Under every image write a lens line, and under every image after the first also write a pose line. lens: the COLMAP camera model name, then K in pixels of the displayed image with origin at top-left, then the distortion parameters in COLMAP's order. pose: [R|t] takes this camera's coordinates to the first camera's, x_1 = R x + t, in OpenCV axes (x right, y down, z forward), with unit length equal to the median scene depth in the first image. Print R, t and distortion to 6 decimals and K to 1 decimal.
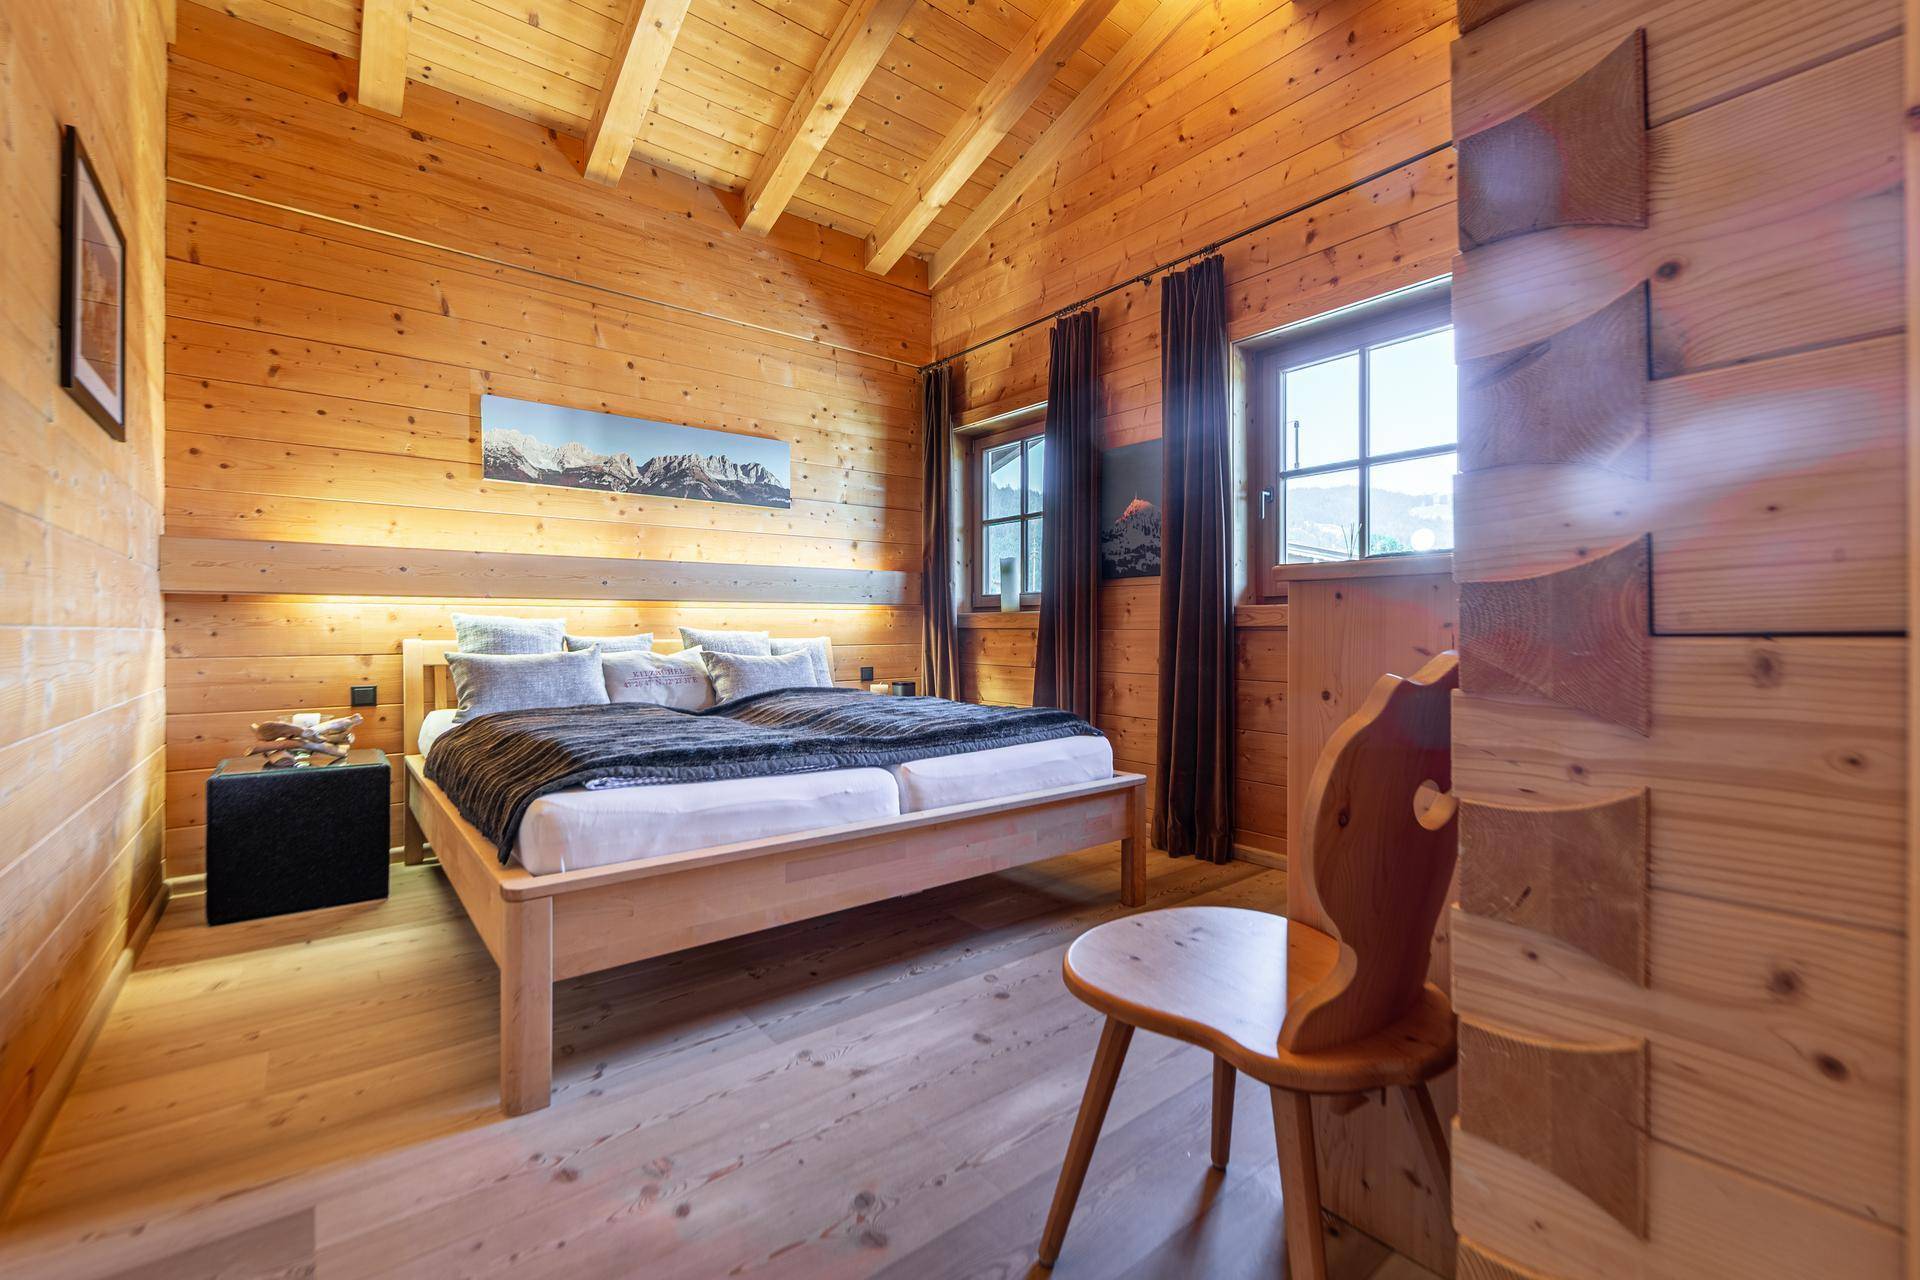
lens RADIAL K [[784.5, 0, 958.0], [0, 784.5, 633.4], [0, 0, 1]] dist [0.001669, 0.000616]
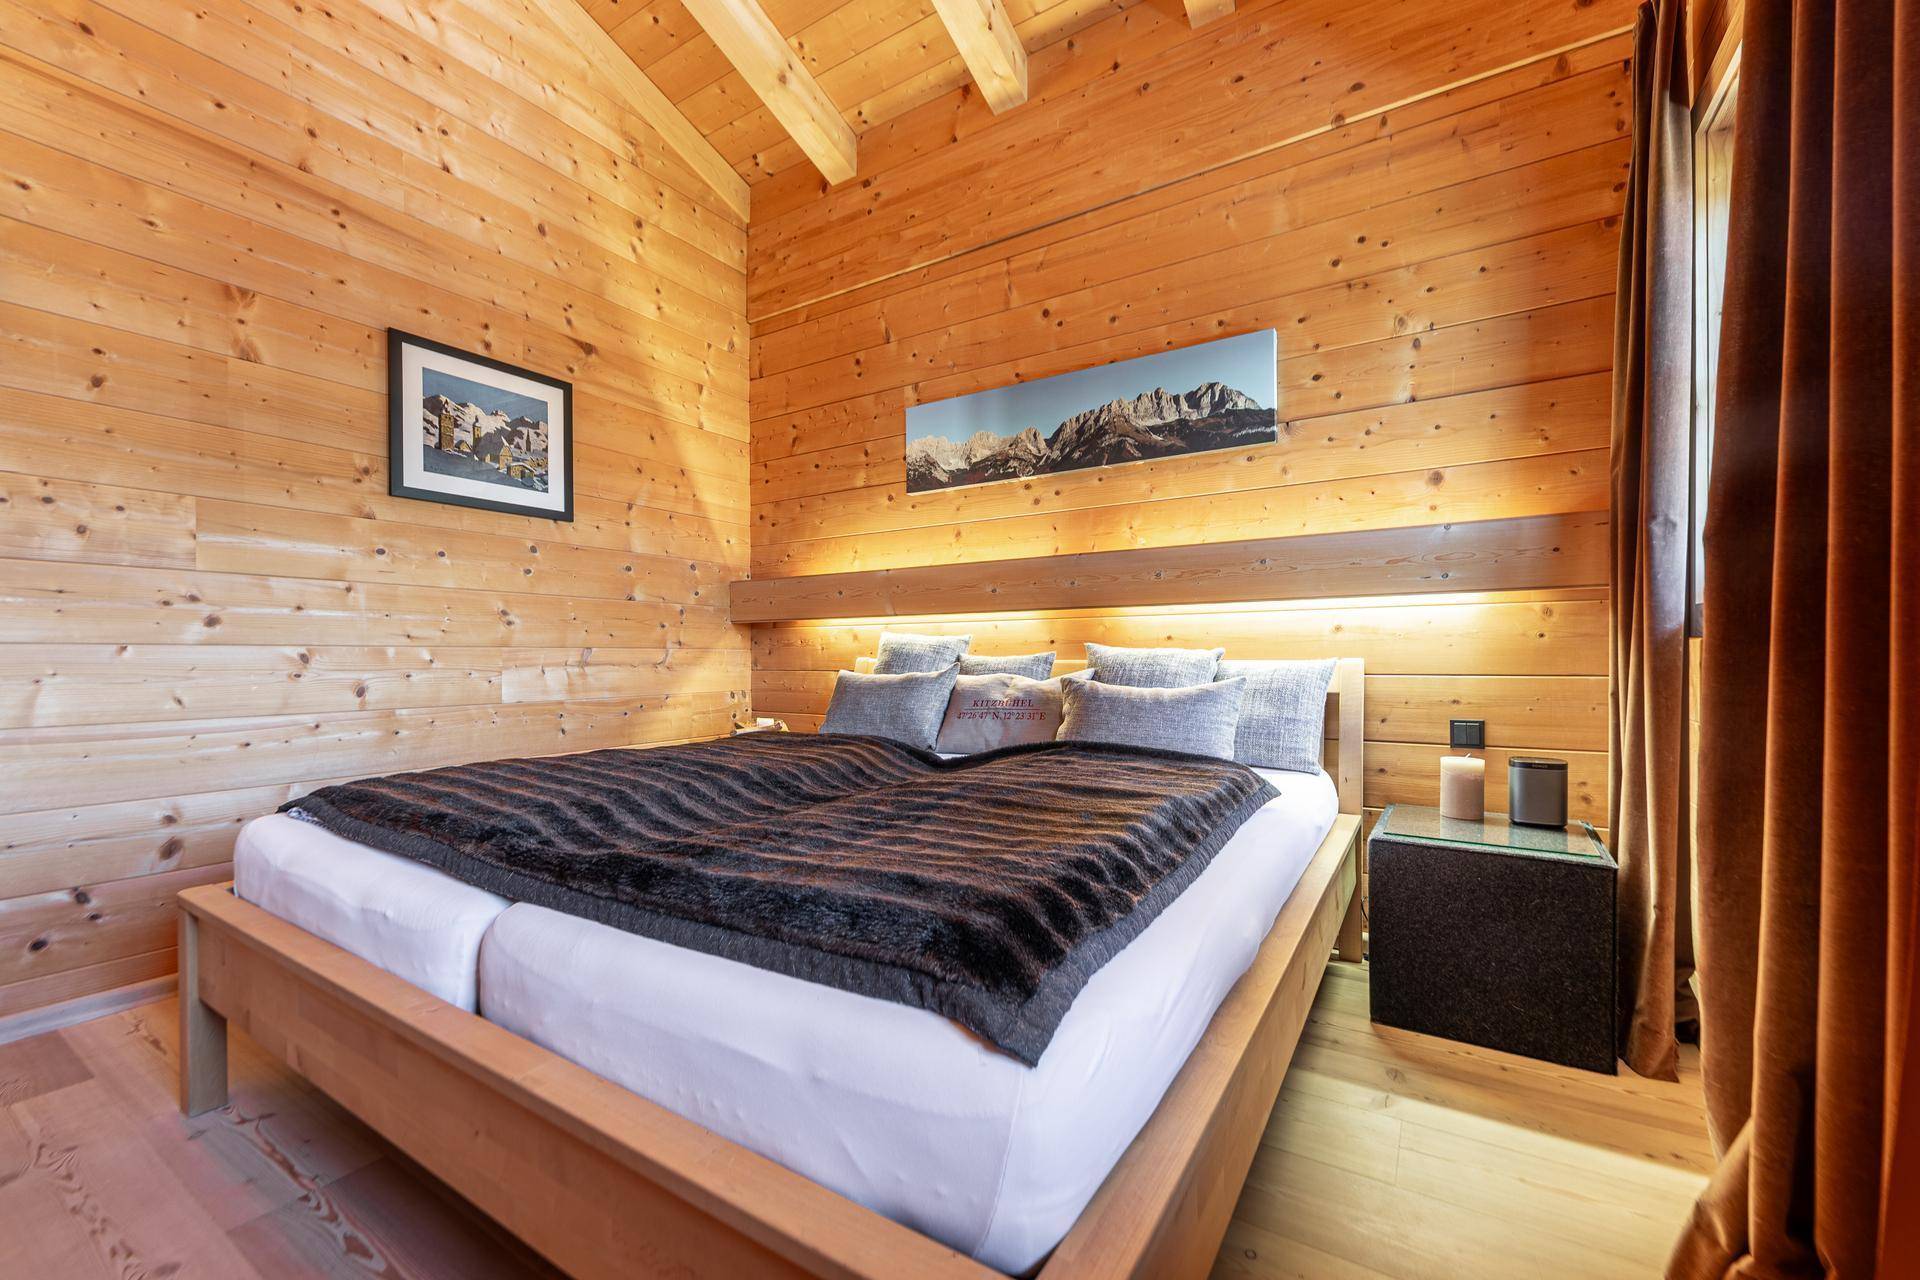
lens RADIAL K [[784.5, 0, 955.2], [0, 784.5, 656.3], [0, 0, 1]] dist [0.001669, 0.000616]
pose [[0.312321, 0.005090, -0.949963, 0.309545], [-0.001027, 0.999987, 0.005021, 0.000388], [0.949976, -0.000592, 0.312322, 0.670806]]
